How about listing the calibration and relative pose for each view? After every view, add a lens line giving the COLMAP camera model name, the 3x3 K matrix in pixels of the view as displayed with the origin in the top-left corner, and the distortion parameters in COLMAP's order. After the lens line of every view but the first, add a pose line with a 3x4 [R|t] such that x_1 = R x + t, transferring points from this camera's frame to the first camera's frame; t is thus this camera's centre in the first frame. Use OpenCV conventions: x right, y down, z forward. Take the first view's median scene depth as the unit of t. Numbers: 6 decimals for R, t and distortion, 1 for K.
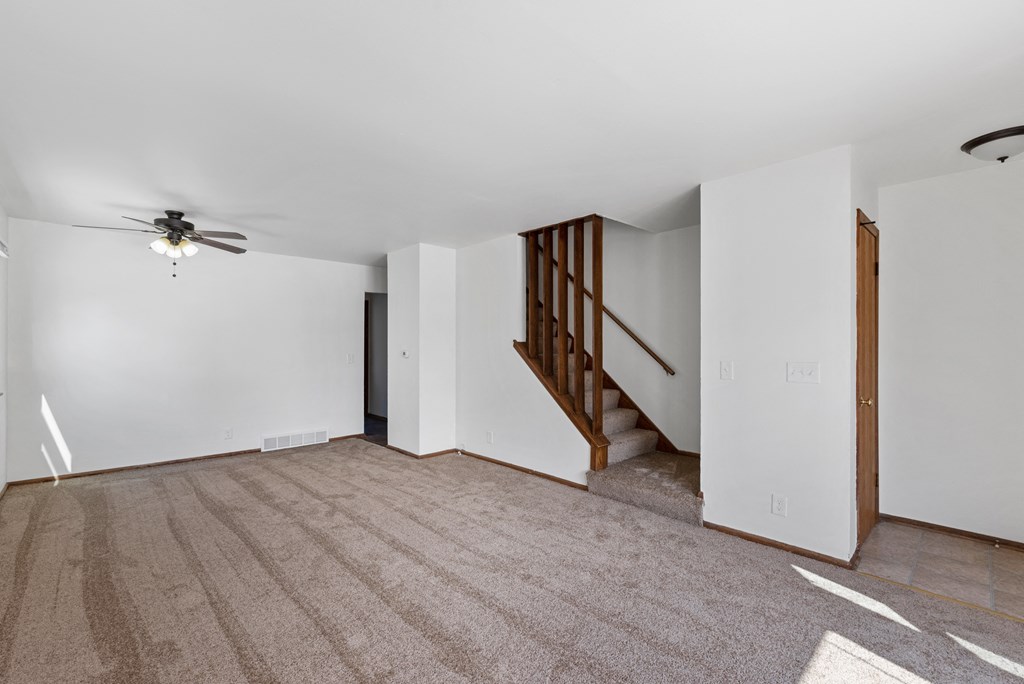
lens RADIAL K [[438.7, 0, 510.1], [0, 438.7, 342.8], [0, 0, 1]] dist [0.005499, 0.000122]
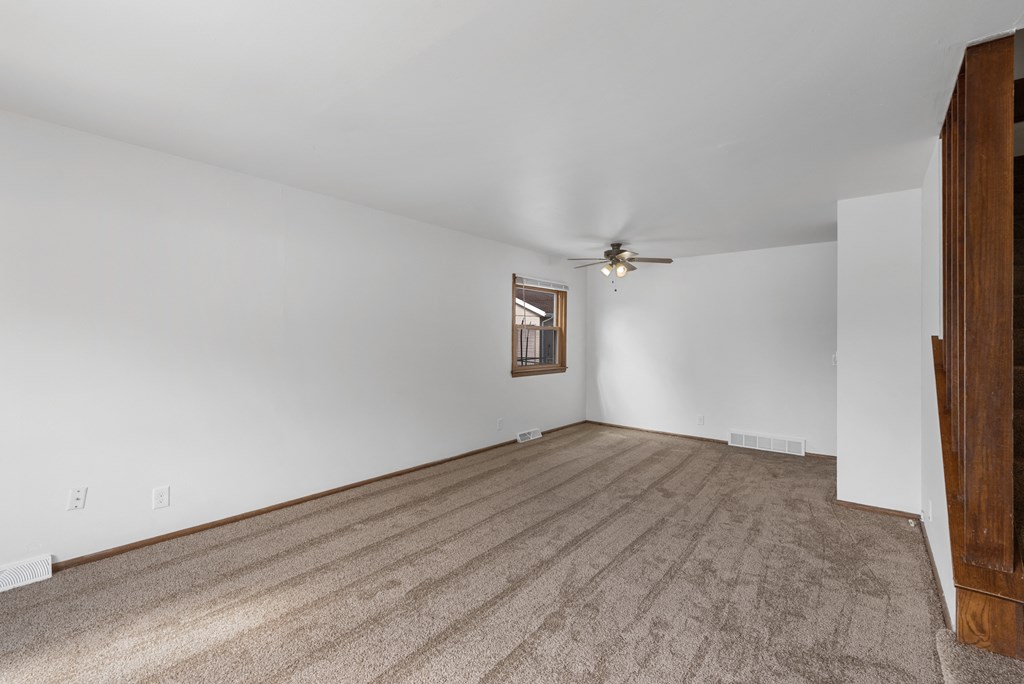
lens RADIAL K [[438.7, 0, 515.9], [0, 438.7, 347.1], [0, 0, 1]] dist [0.005499, 0.000122]
pose [[0.145084, 0.019820, -0.989221, 0.597936], [0.001626, 0.999793, 0.020270, -0.006844], [0.989418, -0.004550, 0.145022, 0.547322]]
